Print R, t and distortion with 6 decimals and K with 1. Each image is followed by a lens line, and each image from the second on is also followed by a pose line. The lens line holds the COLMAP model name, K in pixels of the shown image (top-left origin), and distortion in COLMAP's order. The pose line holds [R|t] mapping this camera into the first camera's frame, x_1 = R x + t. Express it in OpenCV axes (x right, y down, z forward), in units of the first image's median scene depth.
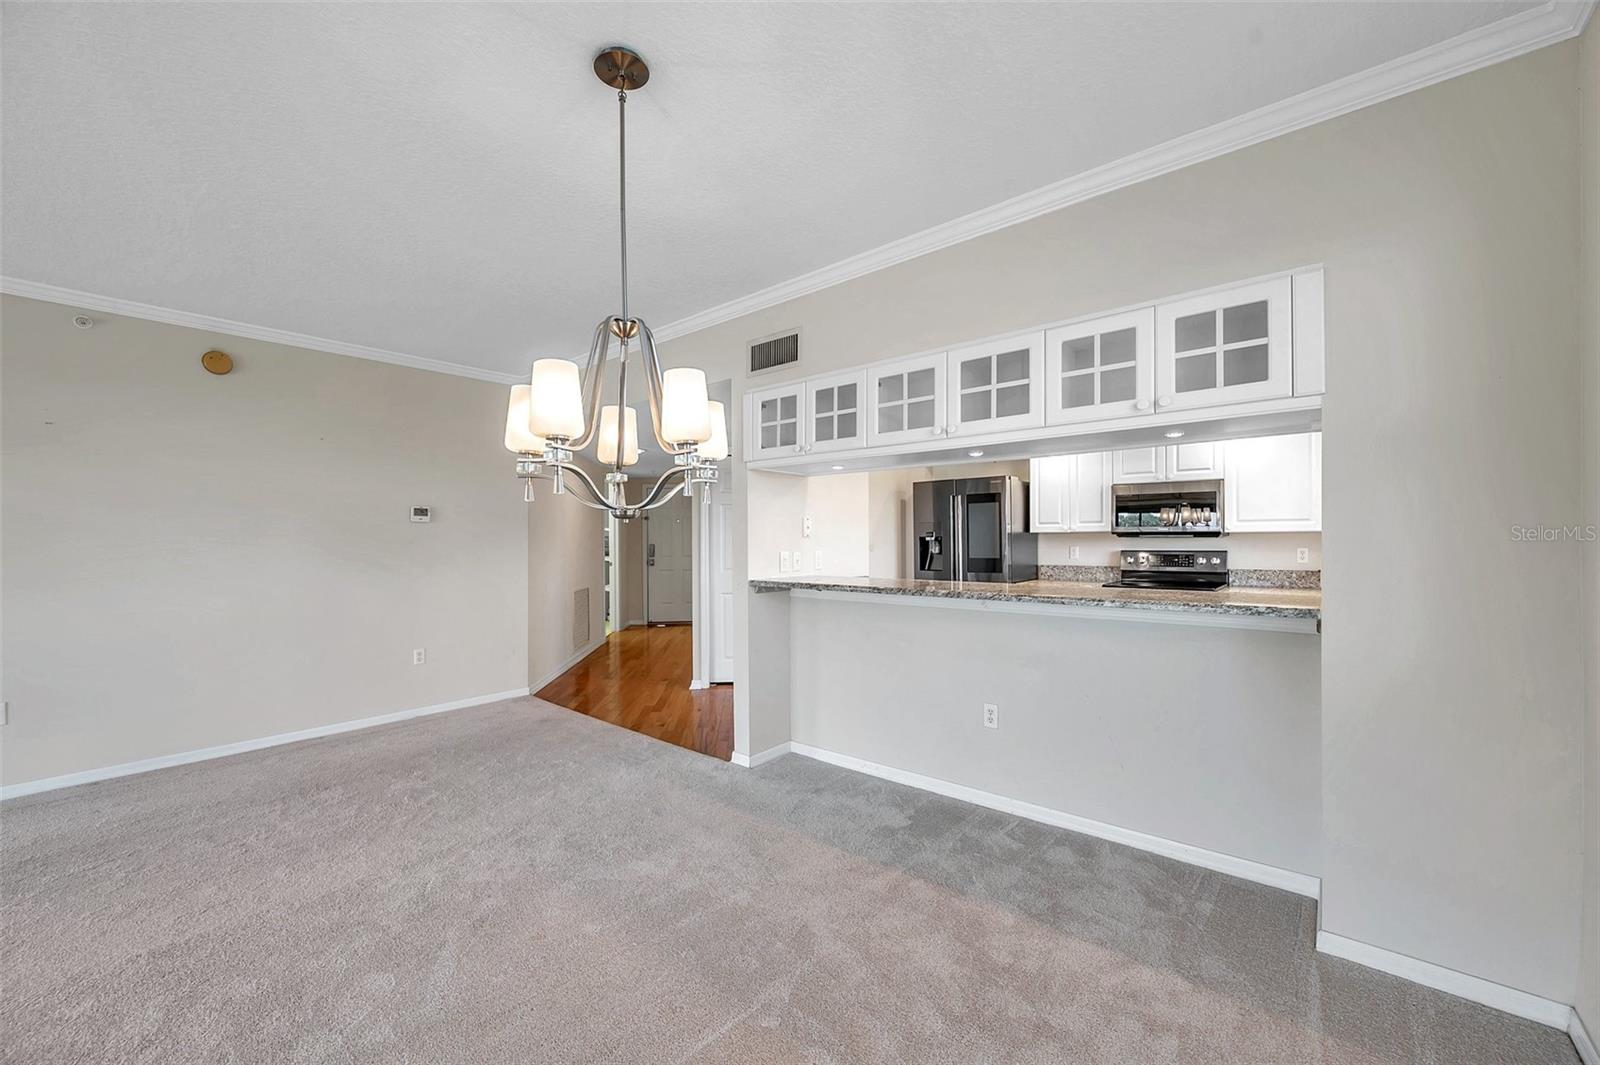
lens RADIAL K [[625.4, 0, 832.1], [0, 625.4, 538.8], [0, 0, 1]] dist [-0.003816, -0.000047]
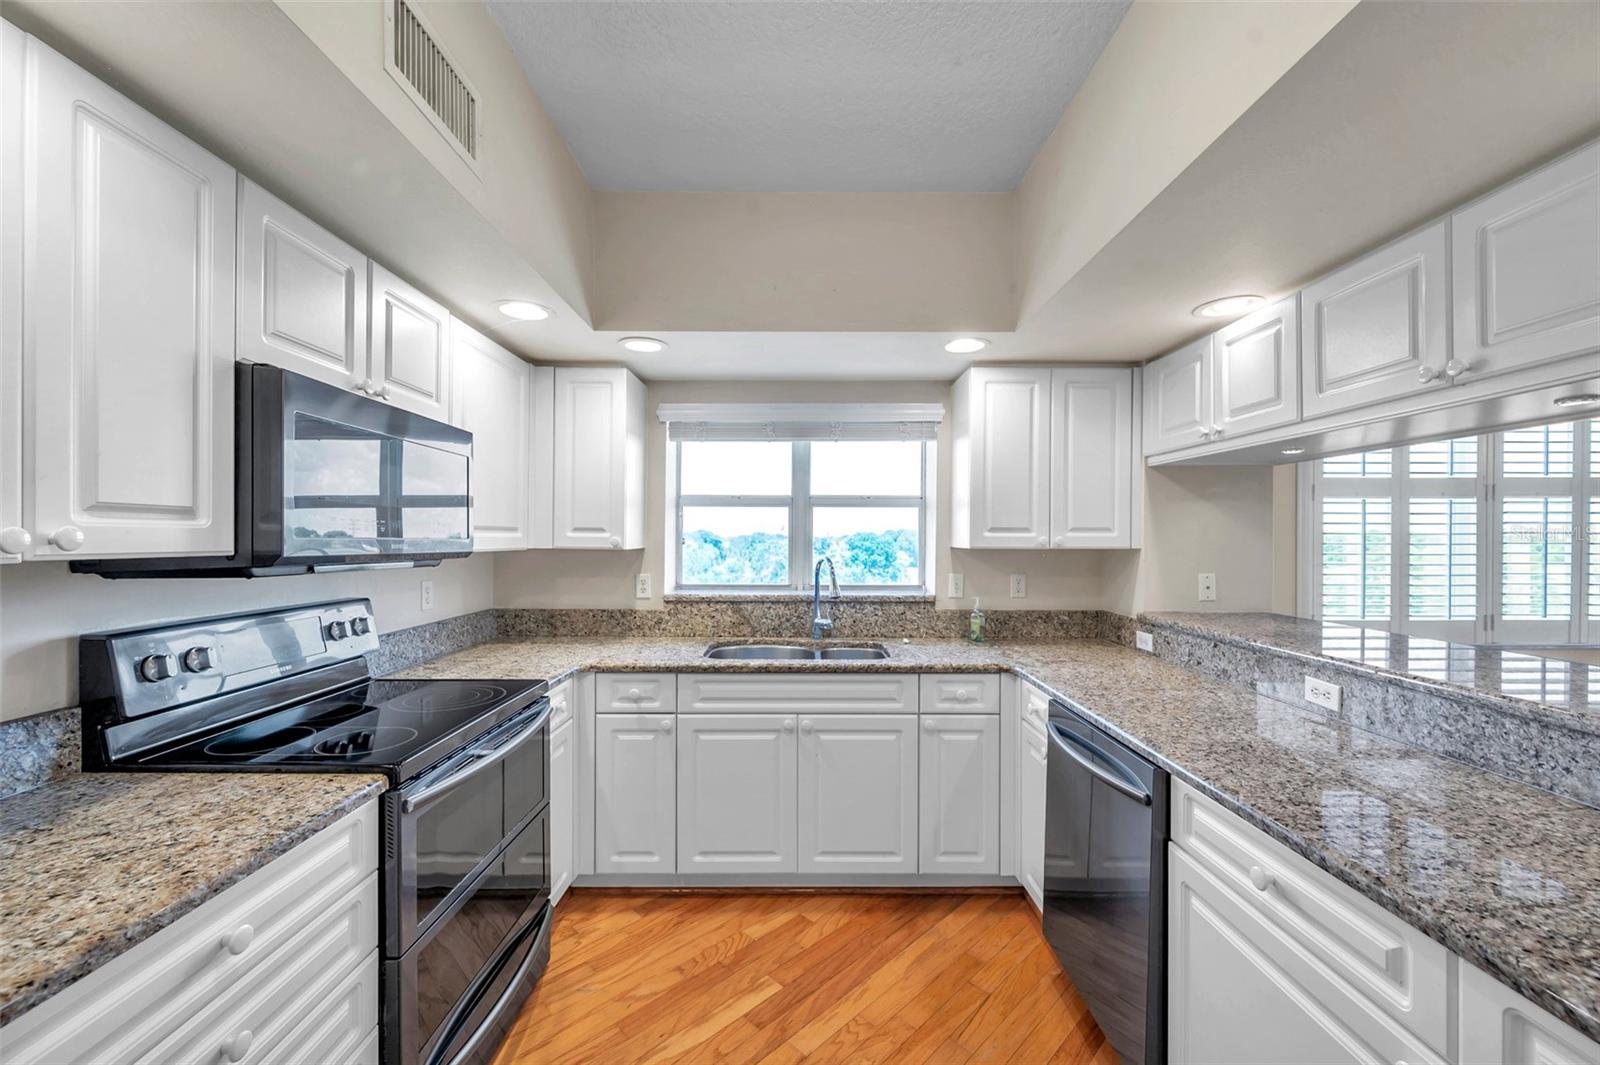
lens RADIAL K [[625.4, 0, 808.0], [0, 625.4, 541.2], [0, 0, 1]] dist [-0.003816, -0.000047]
pose [[-0.619823, 0.002112, 0.784739, 0.136023], [0.003153, 0.999995, -0.000200, -0.017506], [-0.784736, 0.002350, -0.619826, 1.073762]]
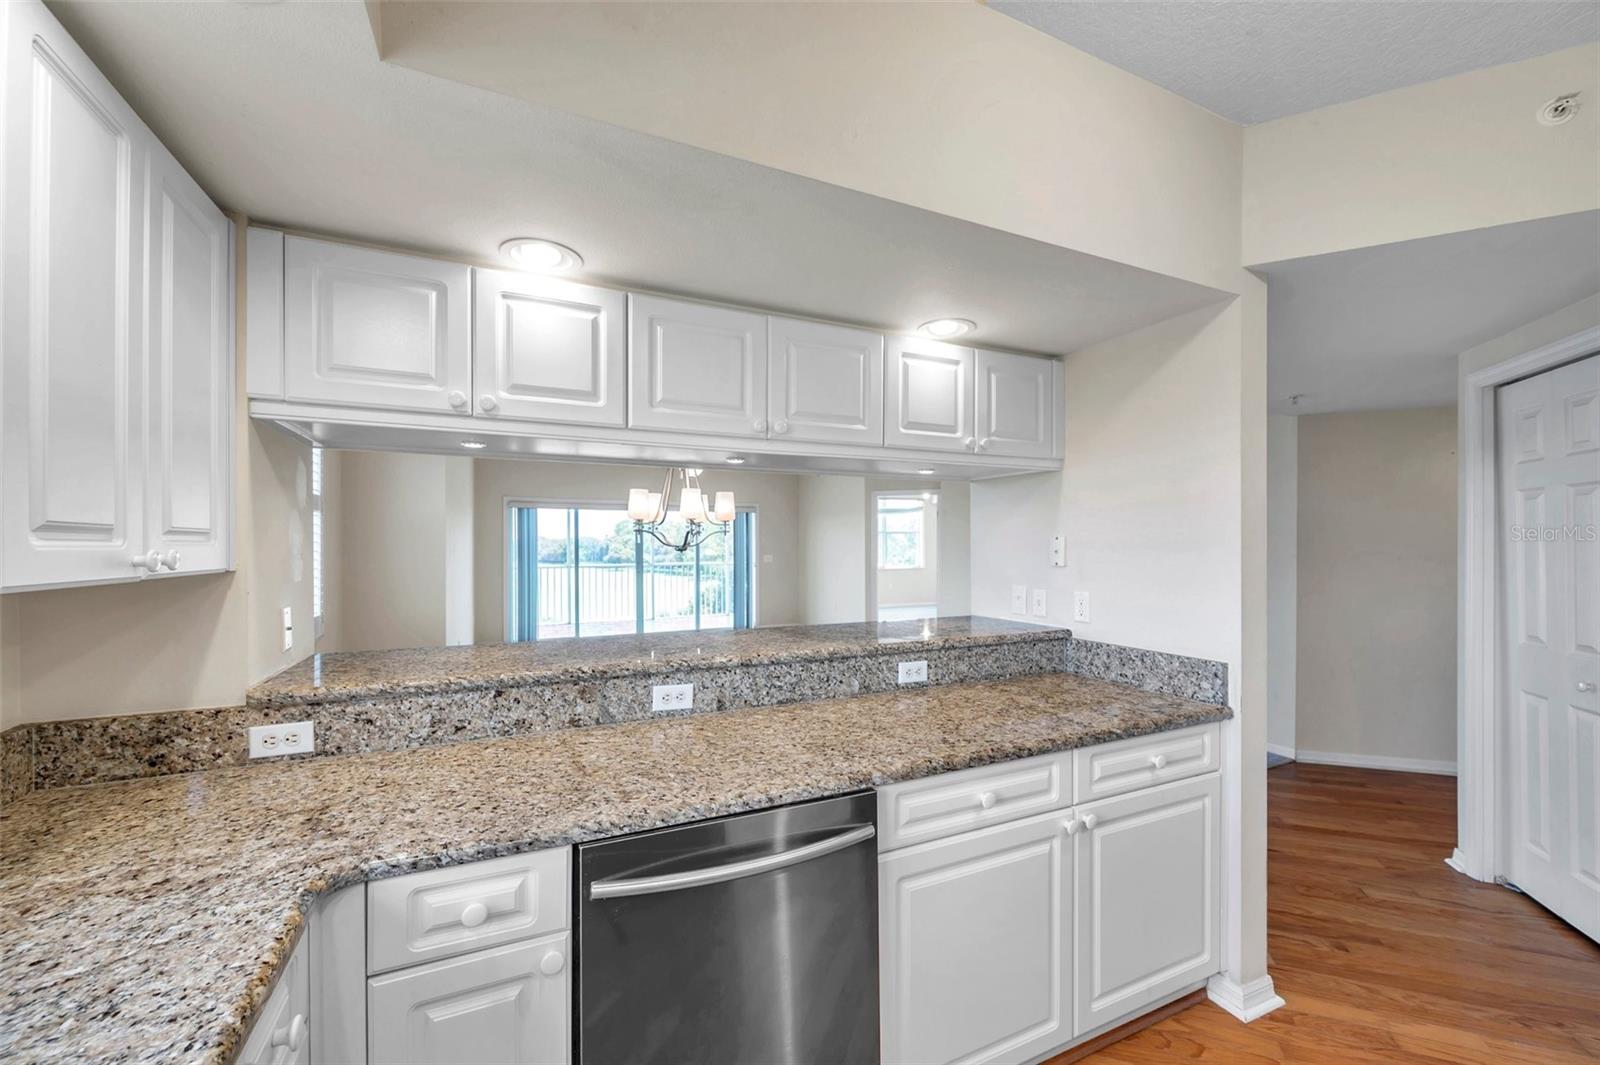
lens RADIAL K [[625.4, 0, 791.3], [0, 625.4, 547.6], [0, 0, 1]] dist [-0.003816, -0.000047]
pose [[-0.463504, 0.005977, -0.886075, 0.523644], [0.006830, 0.999972, 0.003172, -0.019768], [0.886069, -0.004581, -0.463532, 0.862738]]
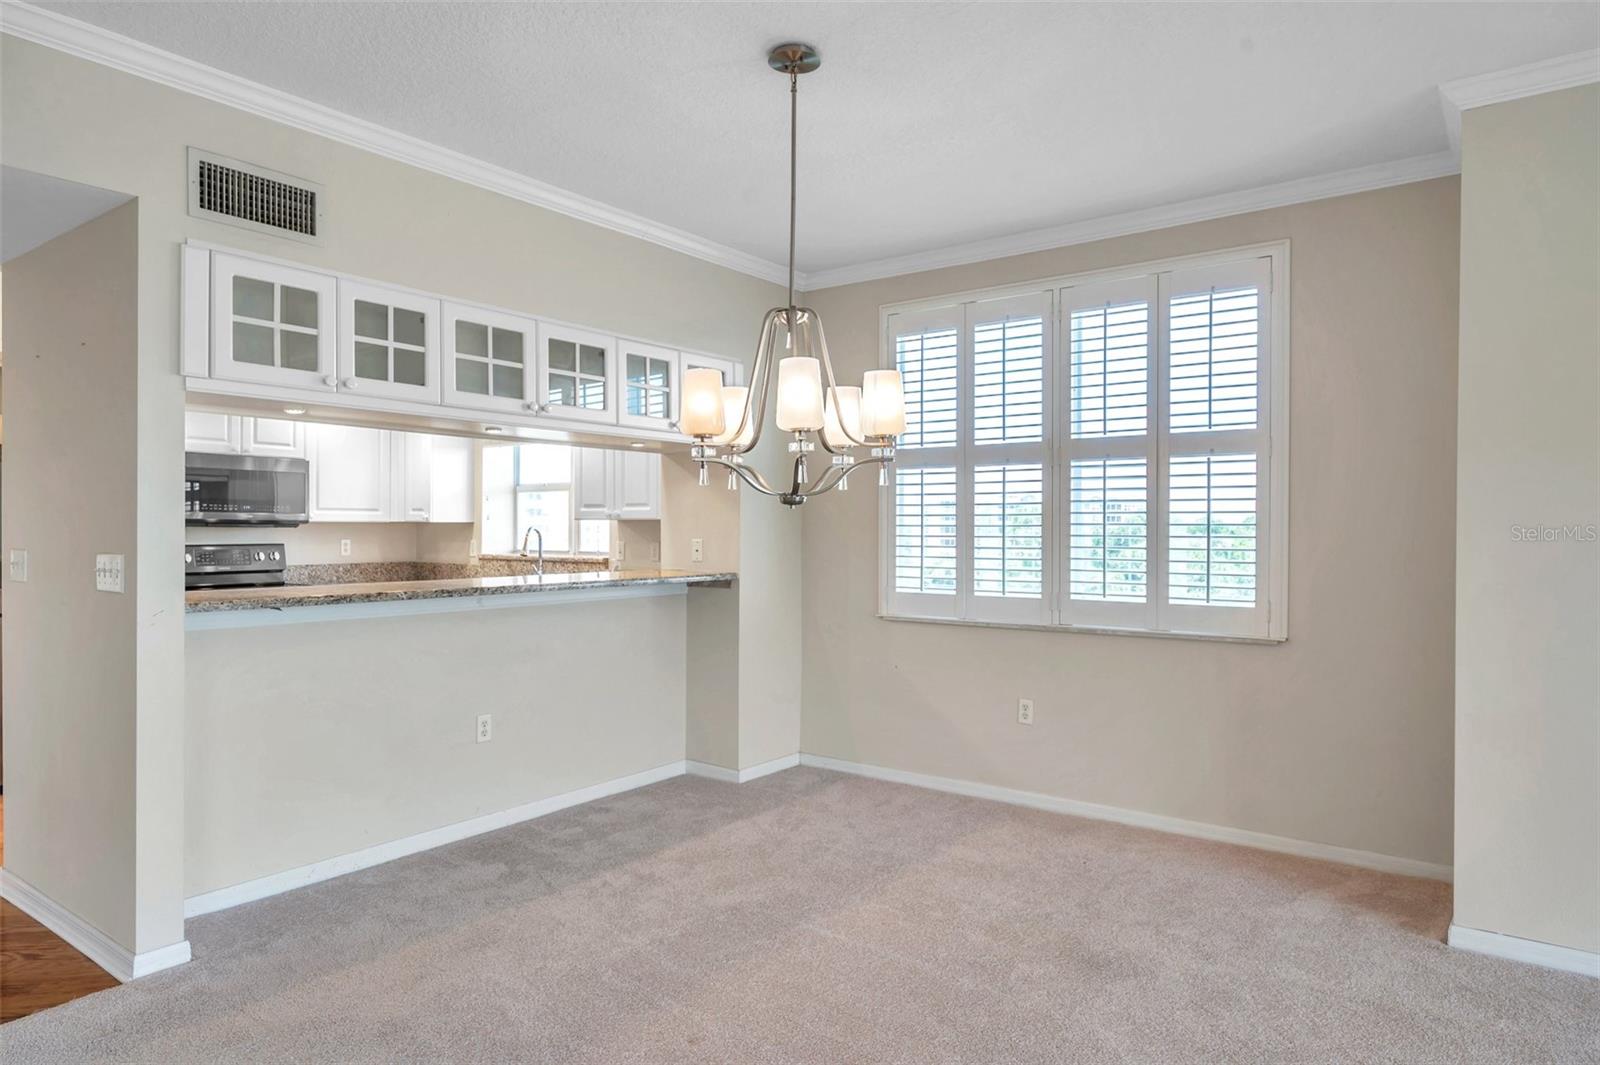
lens RADIAL K [[964.4, 0, 771.2], [0, 964.4, 538.1], [0, 0, 1]] dist [0.000799, -0.000503]
pose [[-0.020496, -0.005376, 0.999775, -0.700063], [0.000159, 0.999986, 0.005381, 0.005059], [-0.999790, 0.000269, -0.020495, 0.391973]]
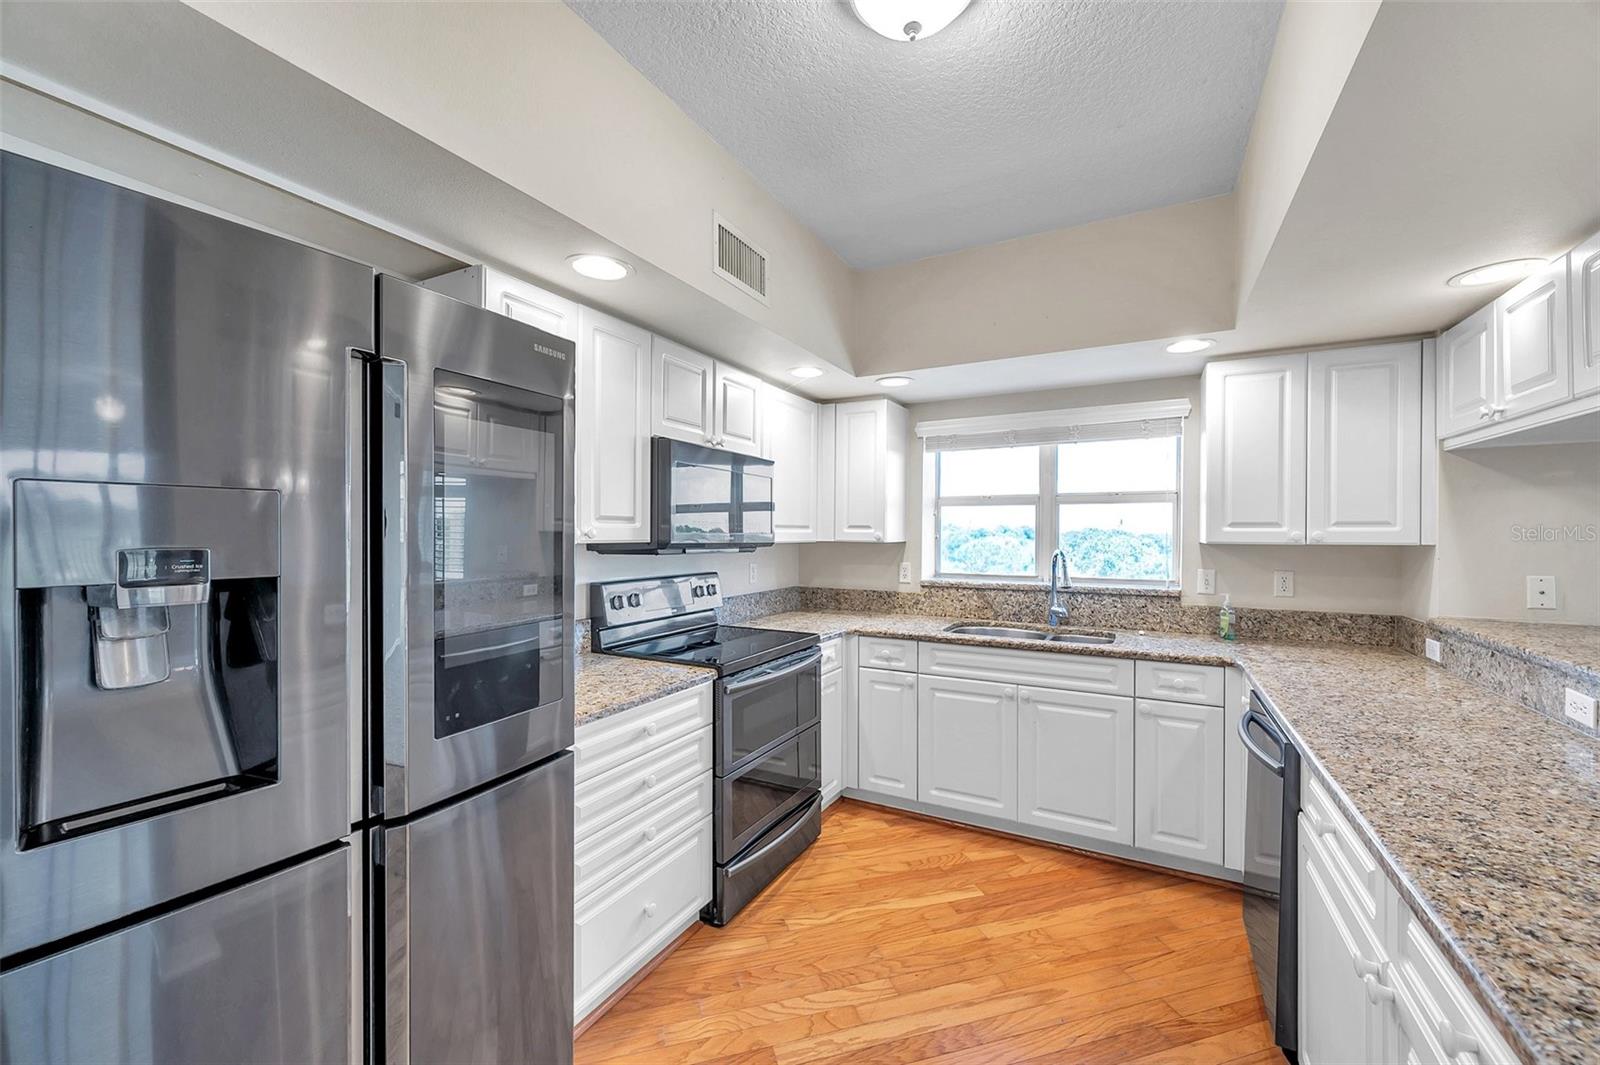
lens RADIAL K [[625.4, 0, 803.1], [0, 625.4, 535.9], [0, 0, 1]] dist [-0.003816, -0.000047]
pose [[-0.161130, 0.003681, 0.986926, -0.010306], [0.000658, 0.999993, -0.003622, -0.015755], [-0.986933, 0.000066, -0.161132, 1.061518]]
